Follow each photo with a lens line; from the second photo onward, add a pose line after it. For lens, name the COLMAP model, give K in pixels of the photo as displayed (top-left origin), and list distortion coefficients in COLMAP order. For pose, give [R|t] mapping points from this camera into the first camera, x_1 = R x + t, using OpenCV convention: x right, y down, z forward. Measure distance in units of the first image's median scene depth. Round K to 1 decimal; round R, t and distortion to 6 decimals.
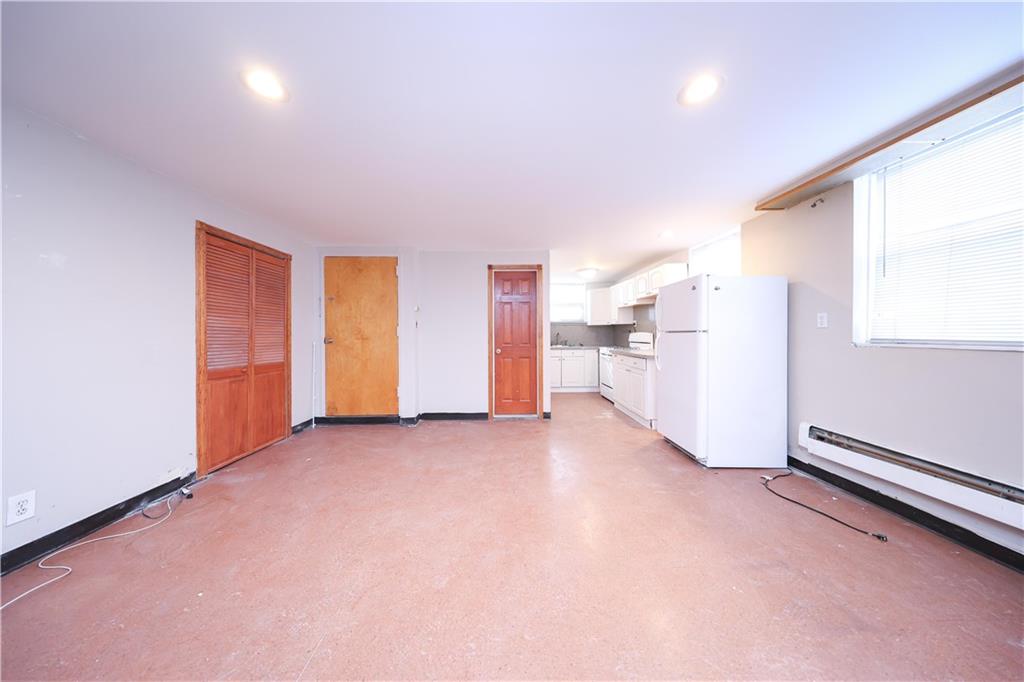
lens RADIAL K [[297.0, 0, 508.1], [0, 297.0, 336.1], [0, 0, 1]] dist [0.000237, -0.000363]
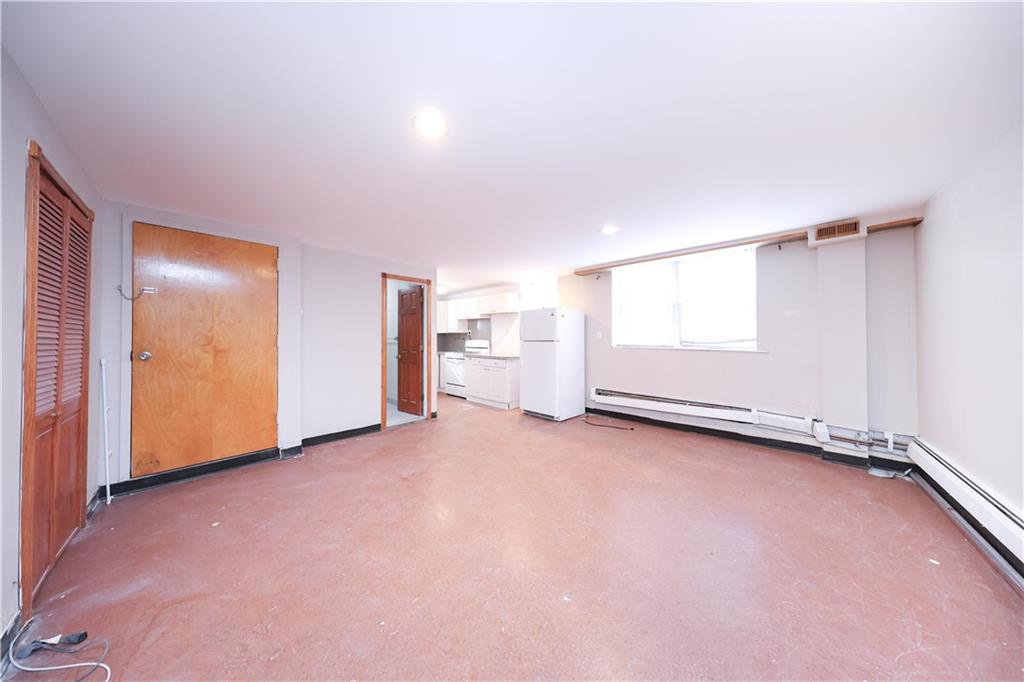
lens RADIAL K [[297.0, 0, 508.3], [0, 297.0, 336.9], [0, 0, 1]] dist [0.000237, -0.000363]
pose [[0.705552, 0.004677, 0.708643, -0.501390], [0.003896, 0.999938, -0.010479, -0.015220], [-0.708648, 0.010154, 0.705490, 0.008929]]
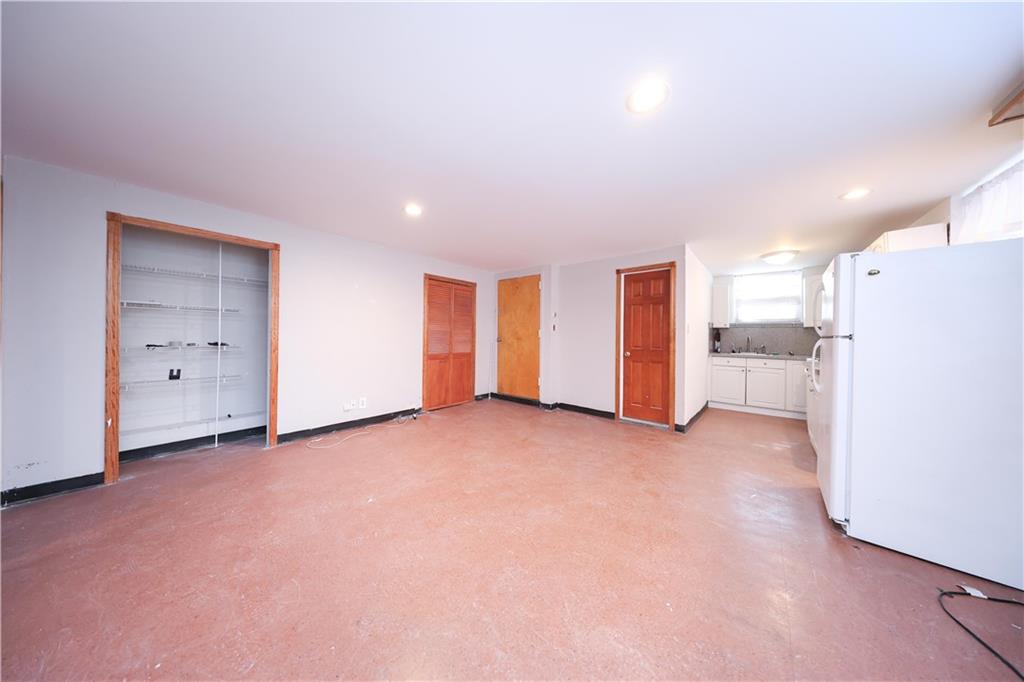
lens RADIAL K [[297.0, 0, 508.4], [0, 297.0, 335.6], [0, 0, 1]] dist [0.000237, -0.000363]
pose [[0.747144, 0.012692, -0.664541, 0.364879], [-0.018303, 0.999831, -0.001483, -0.002464], [0.664410, 0.013271, 0.747250, -0.024131]]
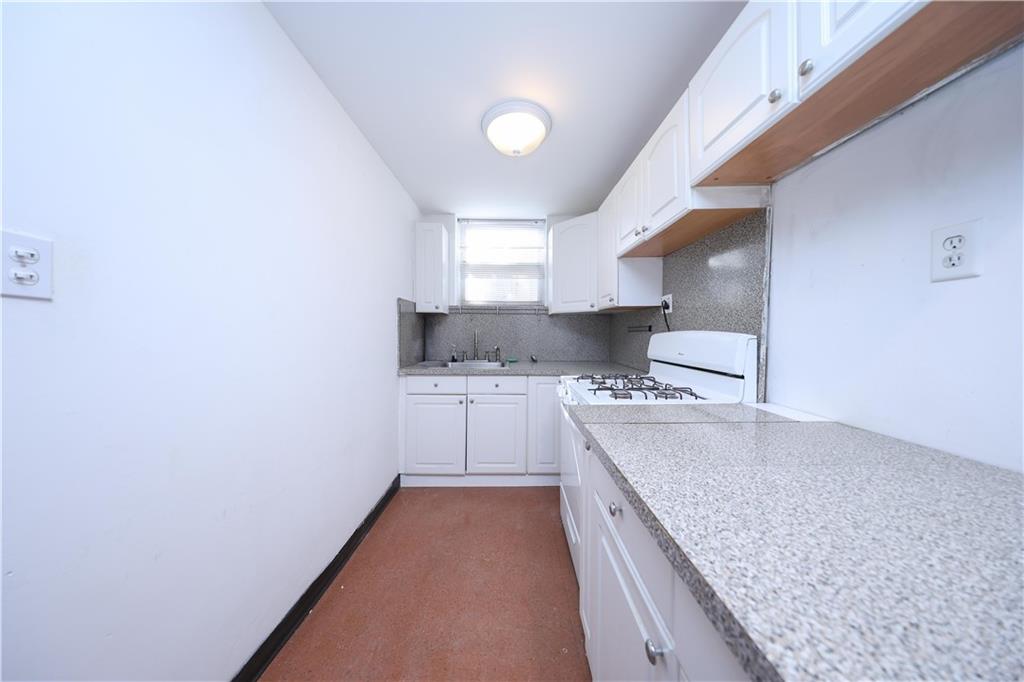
lens RADIAL K [[297.0, 0, 519.3], [0, 297.0, 339.3], [0, 0, 1]] dist [0.000237, -0.000363]
pose [[0.999938, 0.011104, -0.000967, 0.388579], [-0.011088, 0.999822, 0.015294, -0.010700], [0.001136, -0.015282, 0.999883, 0.988678]]
